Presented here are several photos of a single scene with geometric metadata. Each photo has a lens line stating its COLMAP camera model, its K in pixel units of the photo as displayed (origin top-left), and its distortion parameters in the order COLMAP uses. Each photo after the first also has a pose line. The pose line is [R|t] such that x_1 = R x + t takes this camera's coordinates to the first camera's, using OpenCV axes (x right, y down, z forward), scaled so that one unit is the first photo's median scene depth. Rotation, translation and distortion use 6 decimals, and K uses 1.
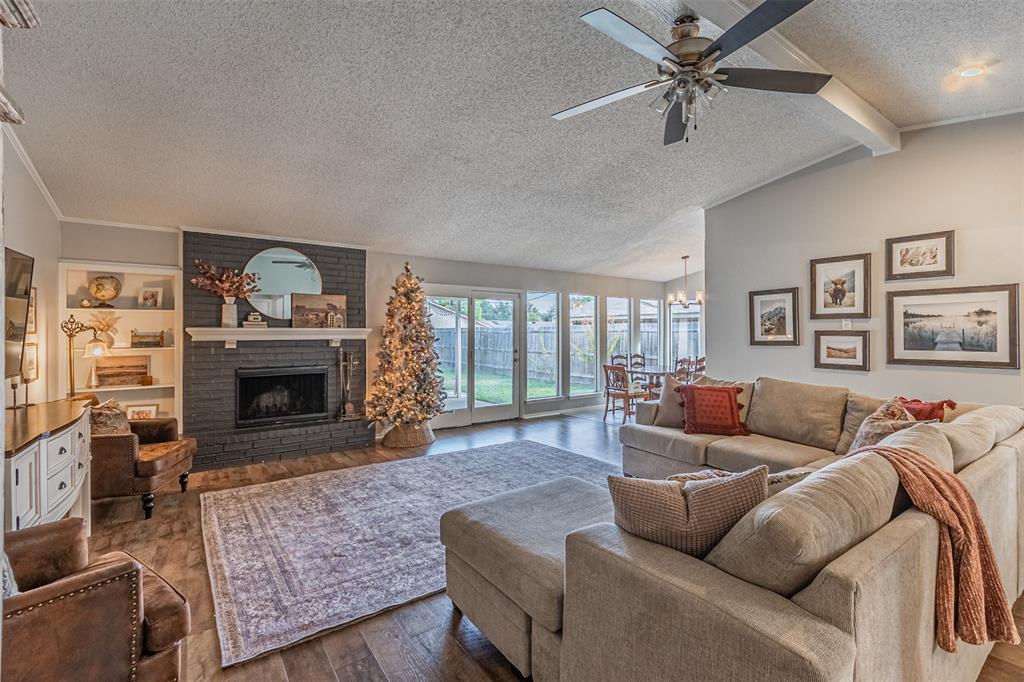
lens RADIAL K [[458.4, 0, 508.0], [0, 458.4, 333.4], [0, 0, 1]] dist [0.003463, -0.000913]
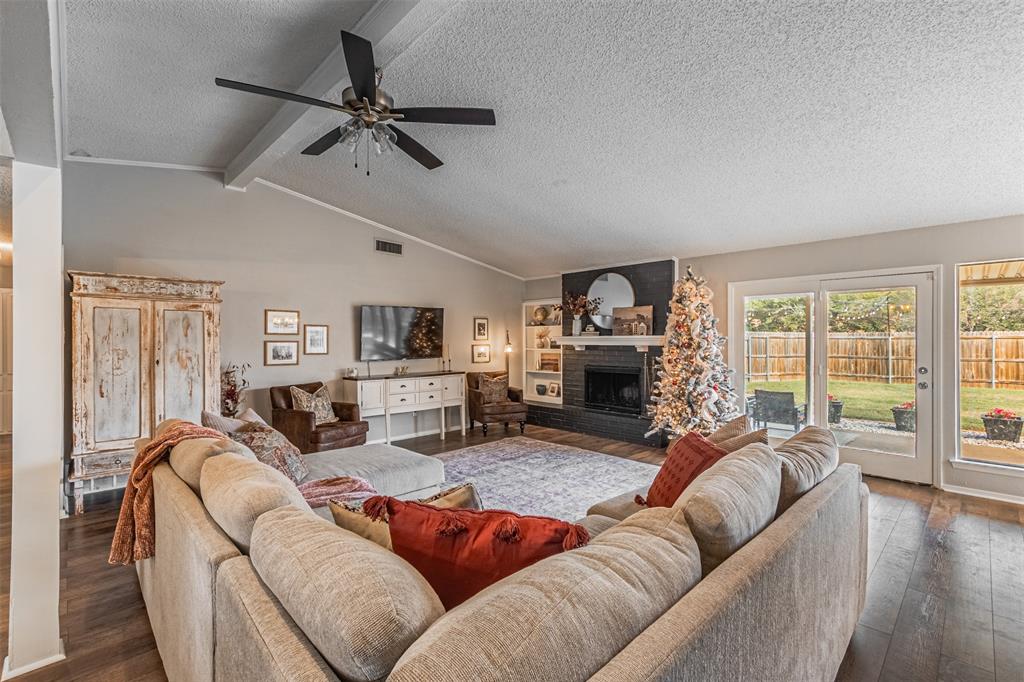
lens RADIAL K [[458.4, 0, 517.7], [0, 458.4, 344.7], [0, 0, 1]] dist [0.003463, -0.000913]
pose [[0.150558, 0.014770, -0.988491, 0.852734], [0.004143, 0.999870, 0.015571, -0.009962], [0.988592, -0.006439, 0.150478, 0.640444]]
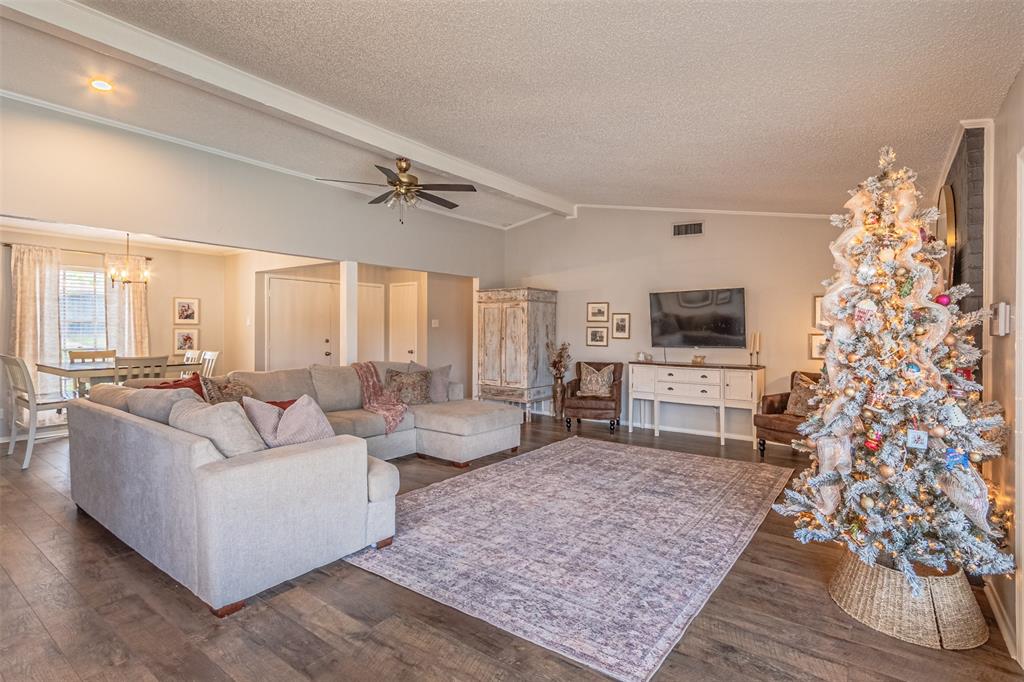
lens RADIAL K [[489.8, 0, 547.2], [0, 489.8, 331.9], [0, 0, 1]] dist [-0.031358, -0.000258]
pose [[-0.945461, 0.000421, -0.325734, 0.259170], [-0.001229, 0.999987, 0.004860, 0.005059], [0.325732, 0.004995, -0.945449, 1.667412]]
